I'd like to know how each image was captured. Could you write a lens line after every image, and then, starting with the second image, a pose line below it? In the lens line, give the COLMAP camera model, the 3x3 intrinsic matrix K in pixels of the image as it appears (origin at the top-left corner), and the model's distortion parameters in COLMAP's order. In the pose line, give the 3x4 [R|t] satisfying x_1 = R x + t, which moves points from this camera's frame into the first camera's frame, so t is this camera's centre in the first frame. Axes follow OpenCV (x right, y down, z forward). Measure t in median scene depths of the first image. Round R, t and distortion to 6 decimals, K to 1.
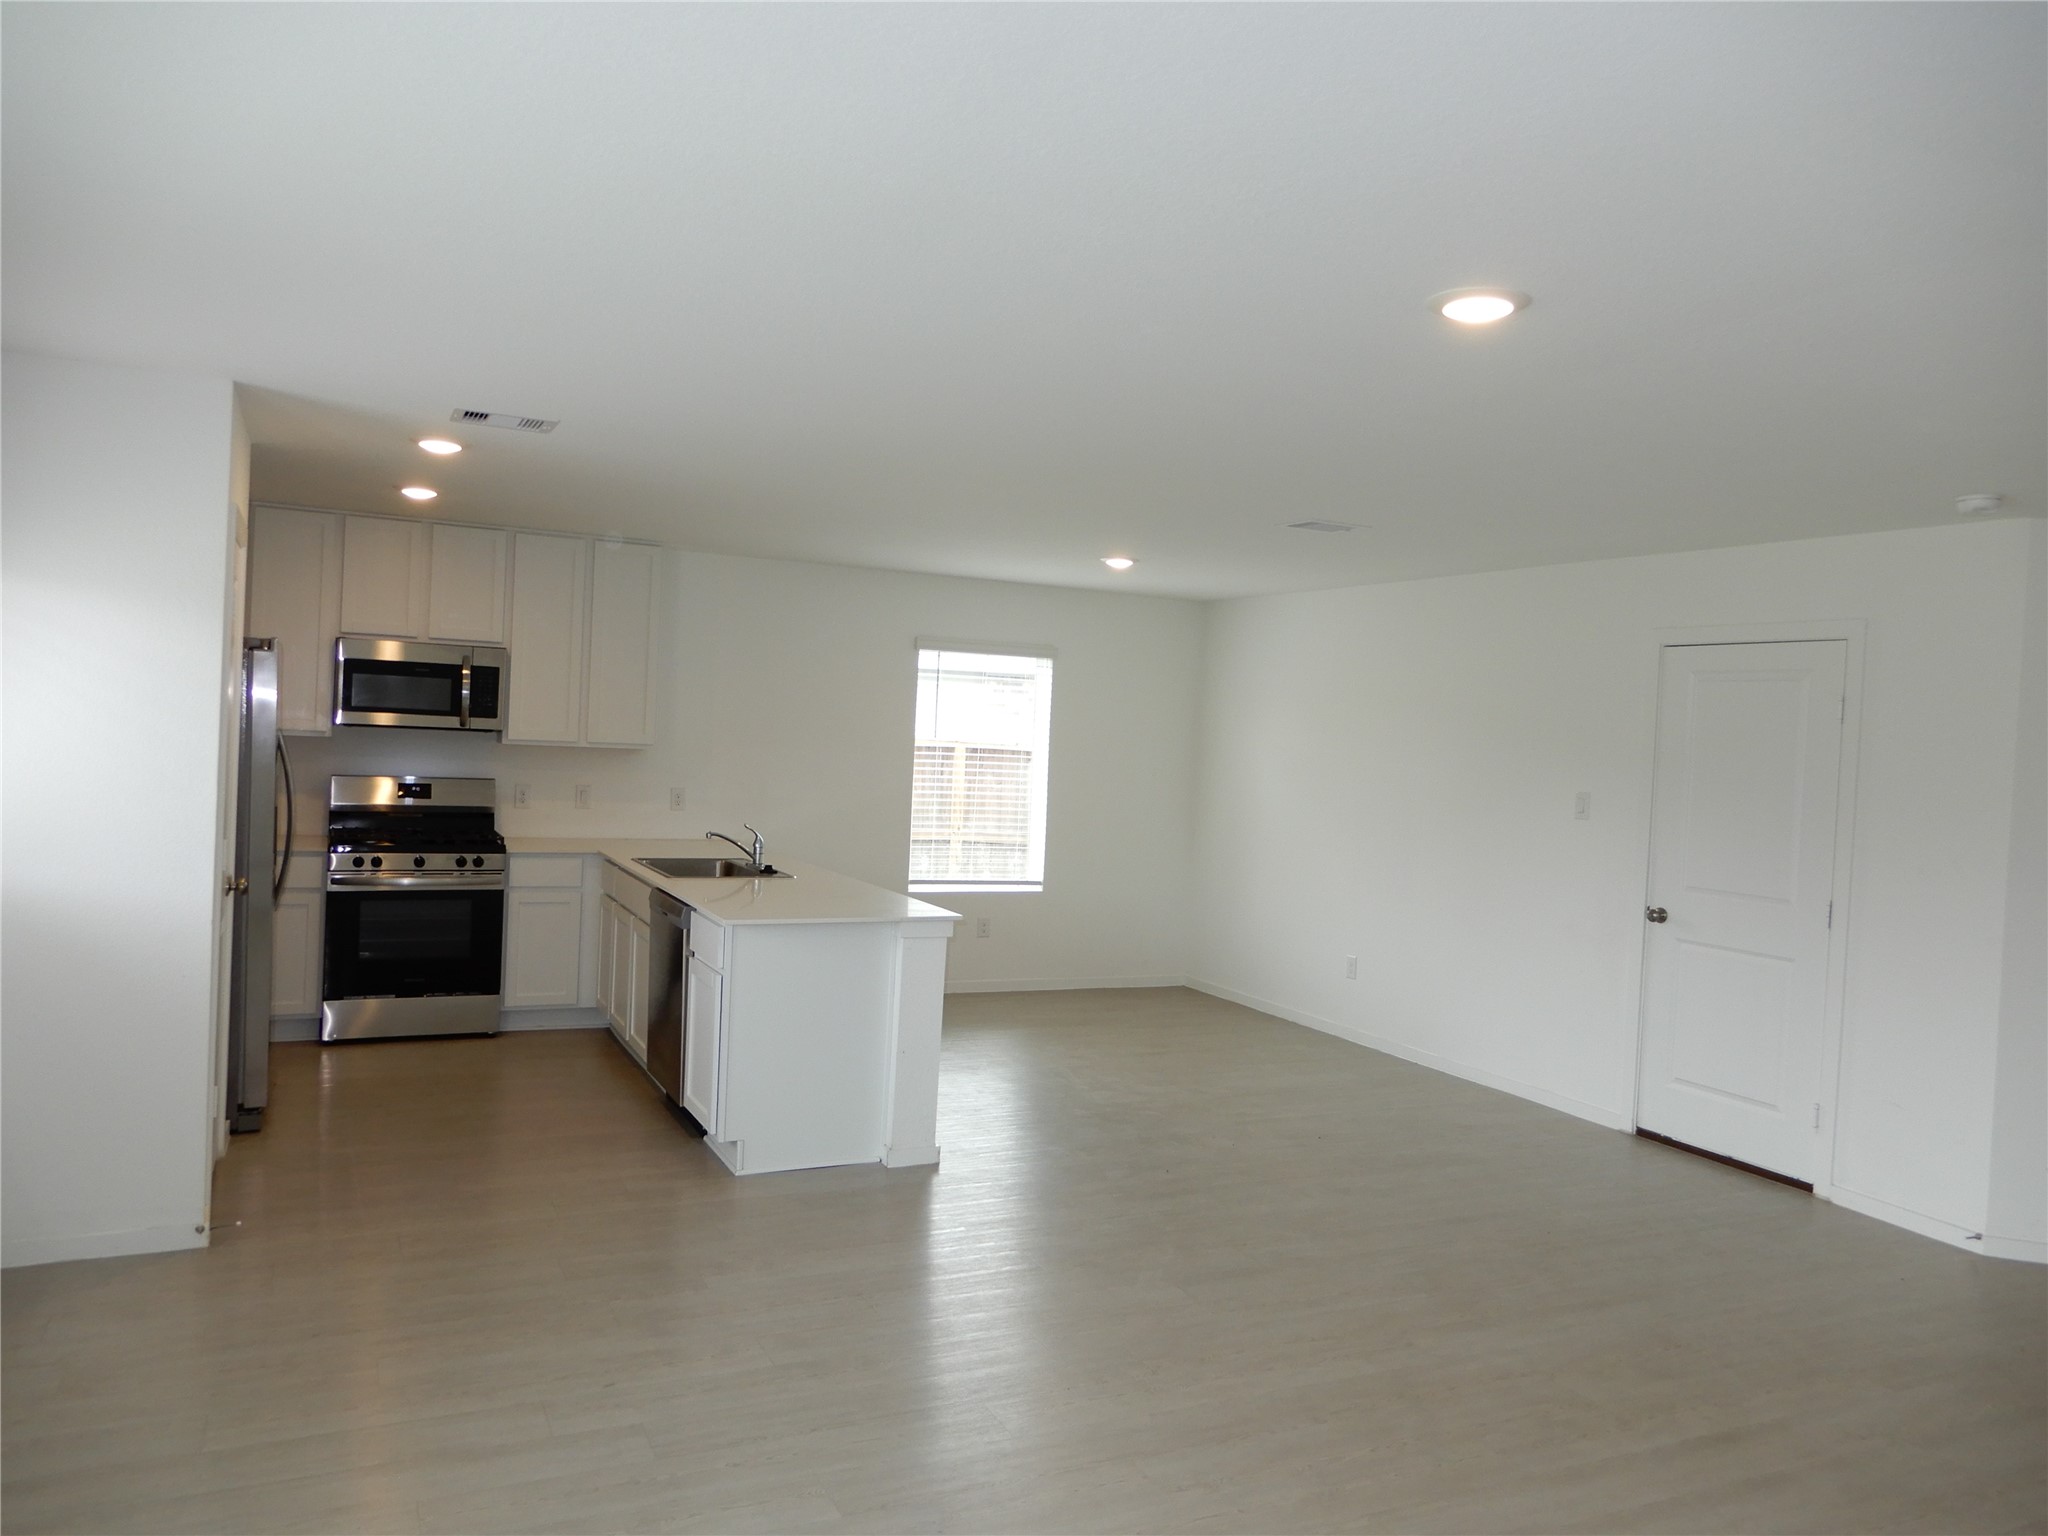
lens RADIAL K [[1462.3, 0, 1022.3], [0, 1462.3, 757.8], [0, 0, 1]] dist [0.008625, -0.006100]
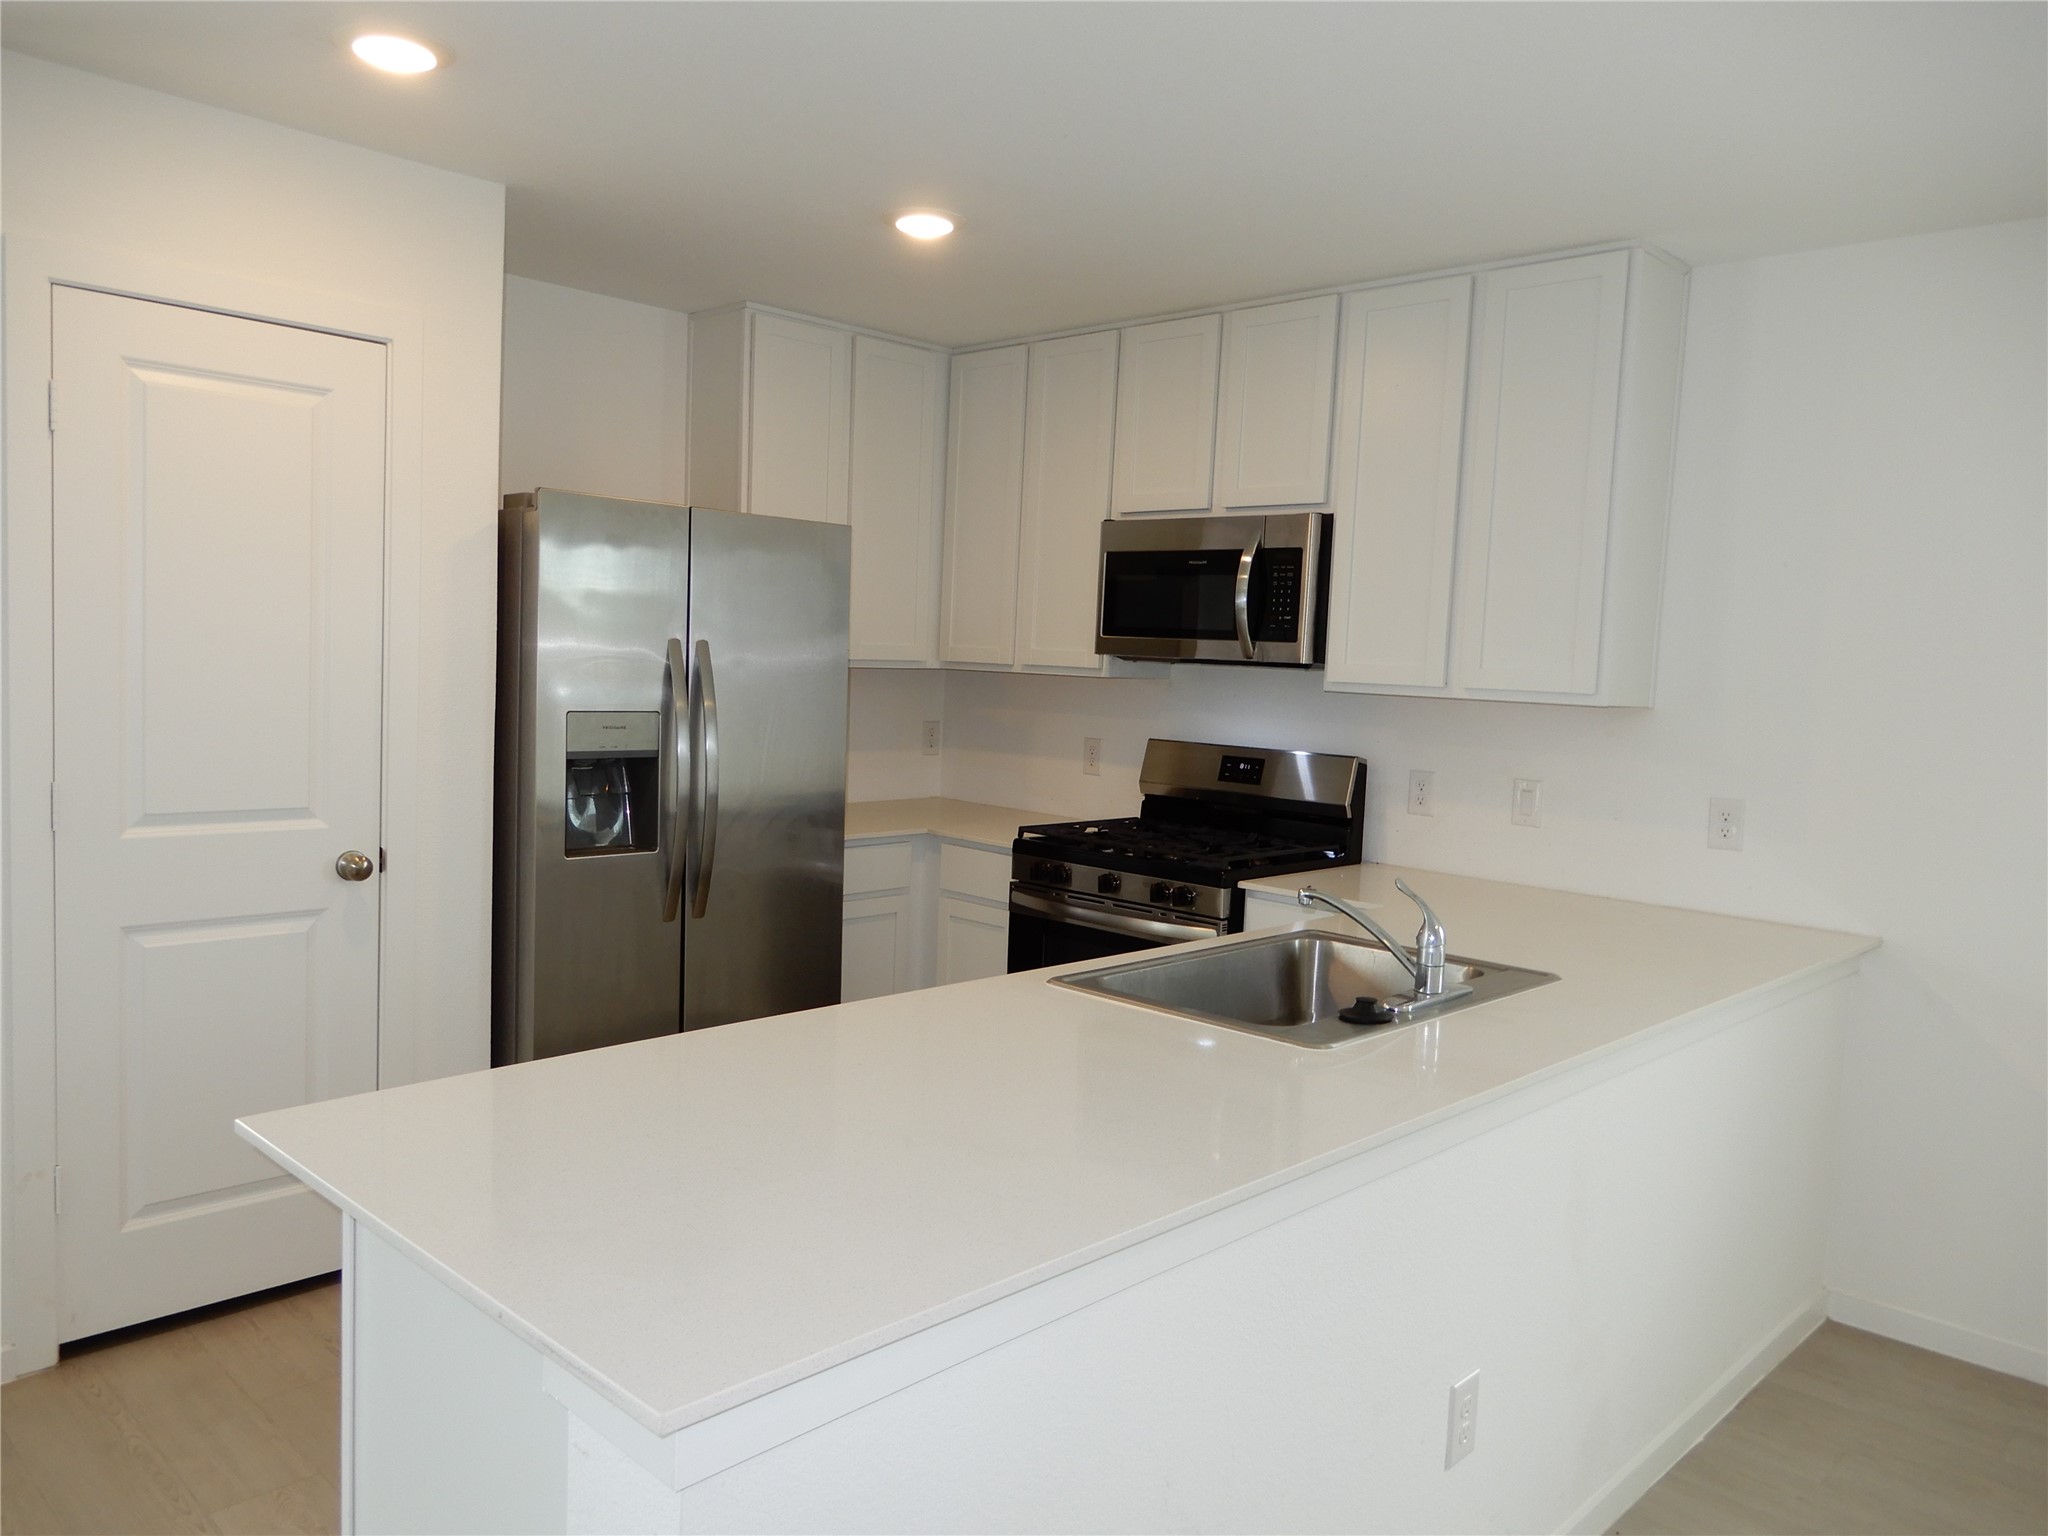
lens RADIAL K [[1462.3, 0, 1022.3], [0, 1462.3, 757.8], [0, 0, 1]] dist [0.008625, -0.006100]
pose [[0.366188, 0.033446, -0.929940, 0.102716], [-0.041864, 0.998934, 0.019442, 0.009053], [0.929599, 0.031811, 0.367198, 0.657894]]
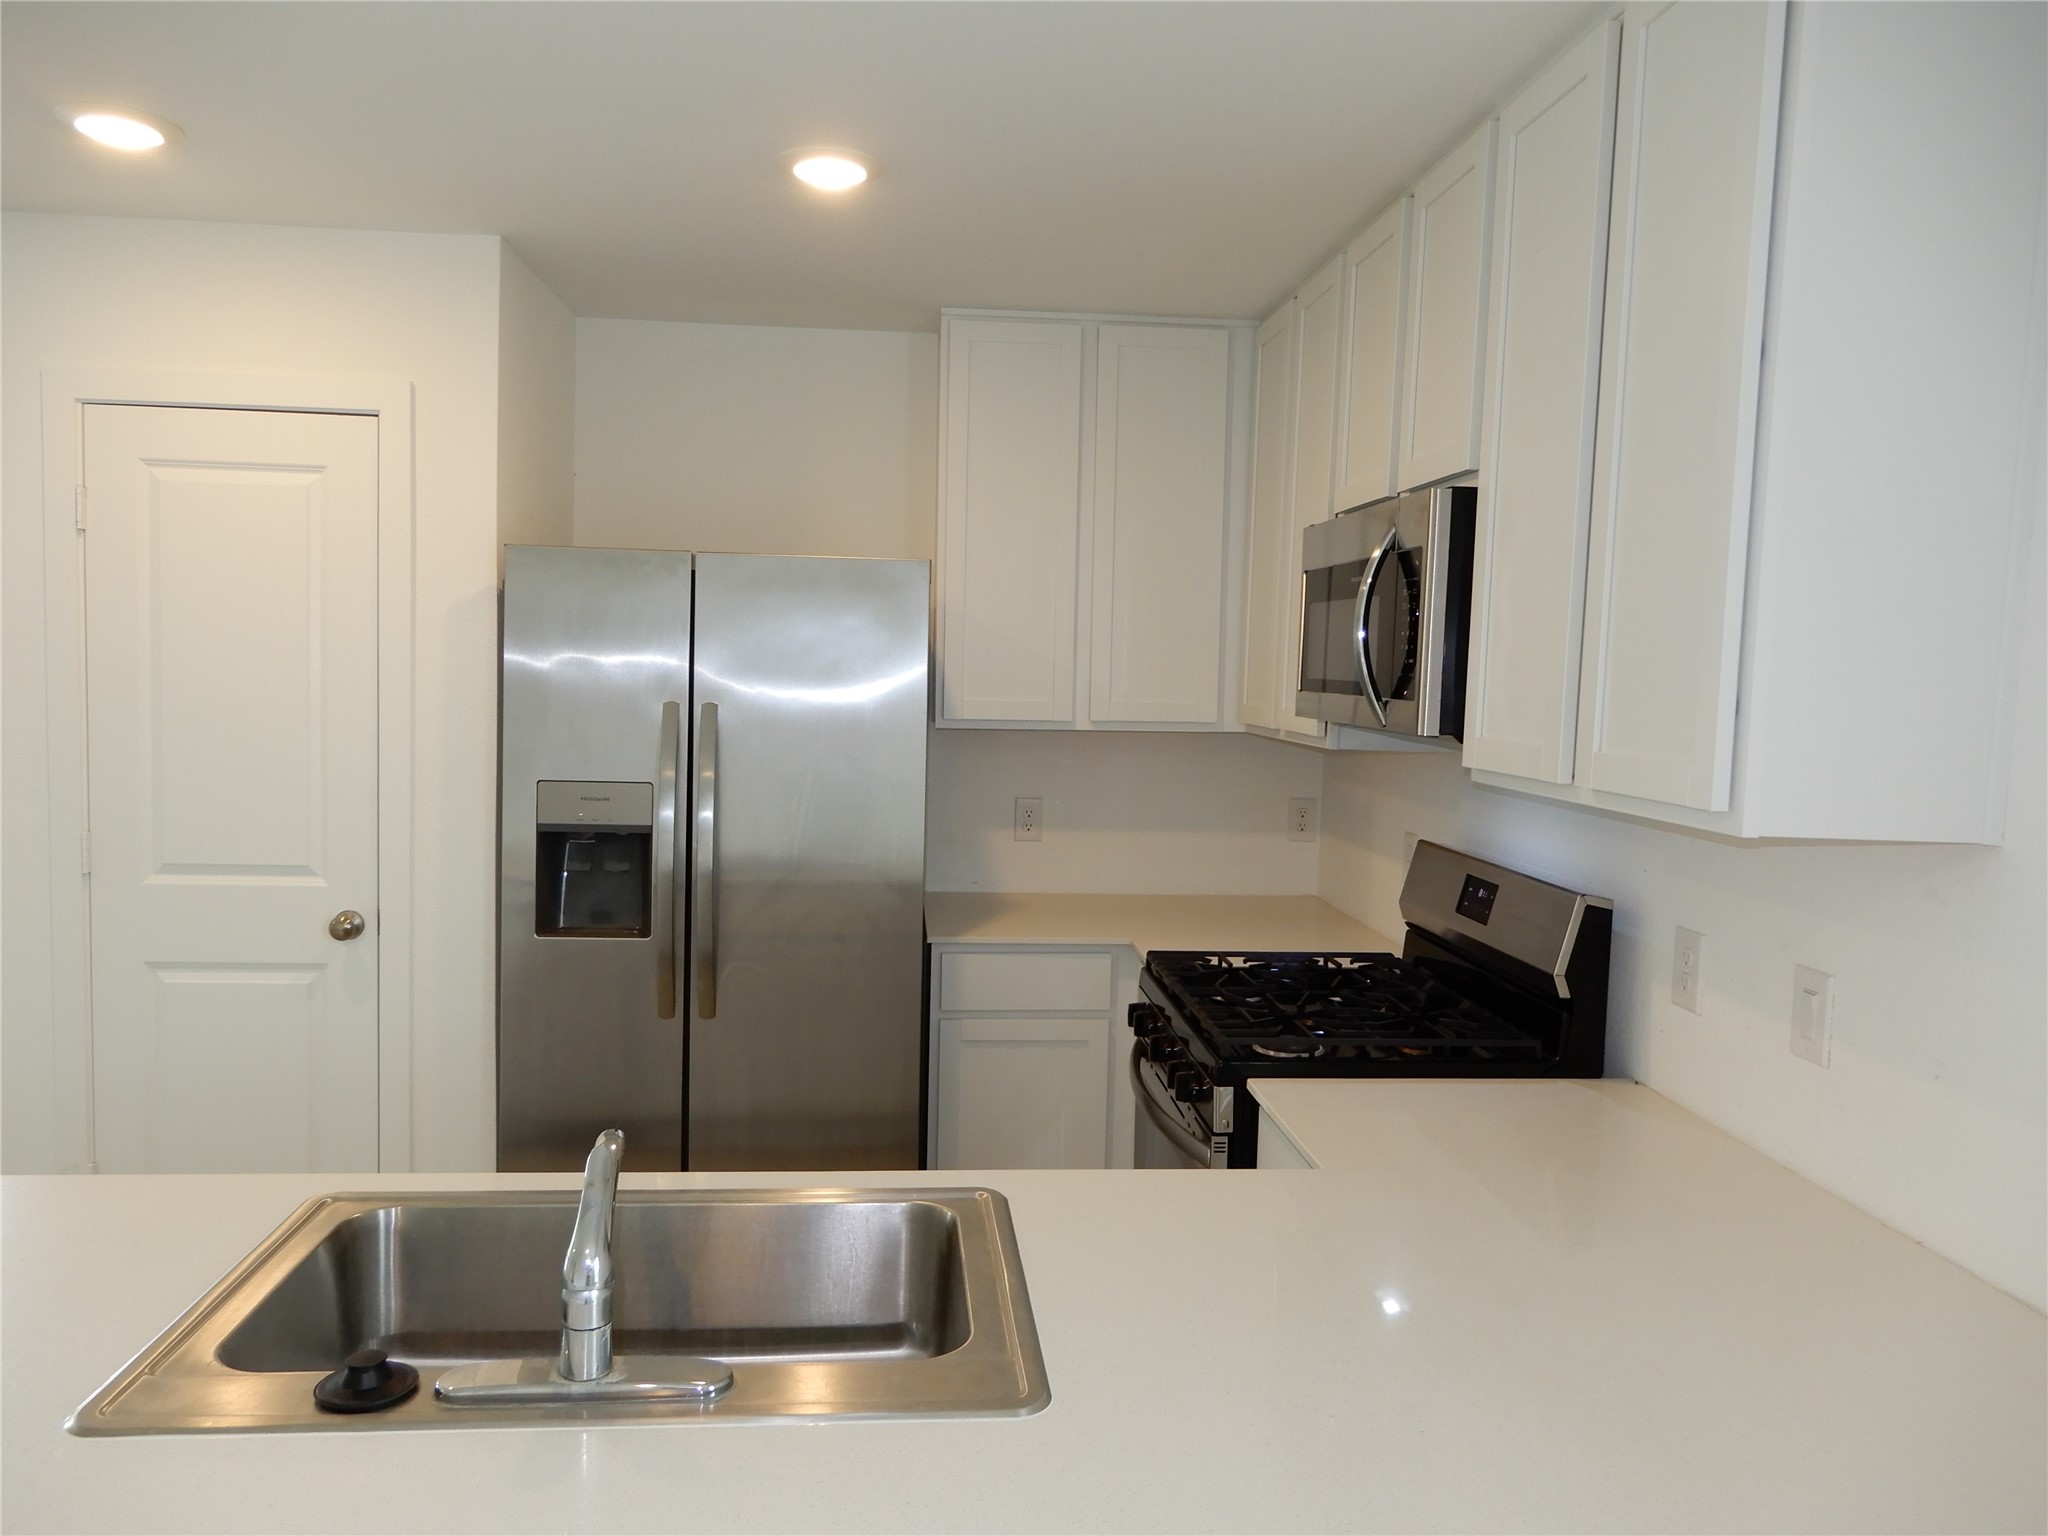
lens RADIAL K [[1462.3, 0, 1022.3], [0, 1462.3, 757.8], [0, 0, 1]] dist [0.008625, -0.006100]
pose [[-0.331895, 0.004434, -0.943306, -0.014423], [-0.061151, 0.997784, 0.026205, -0.016069], [0.941332, 0.066381, -0.330888, 0.956125]]
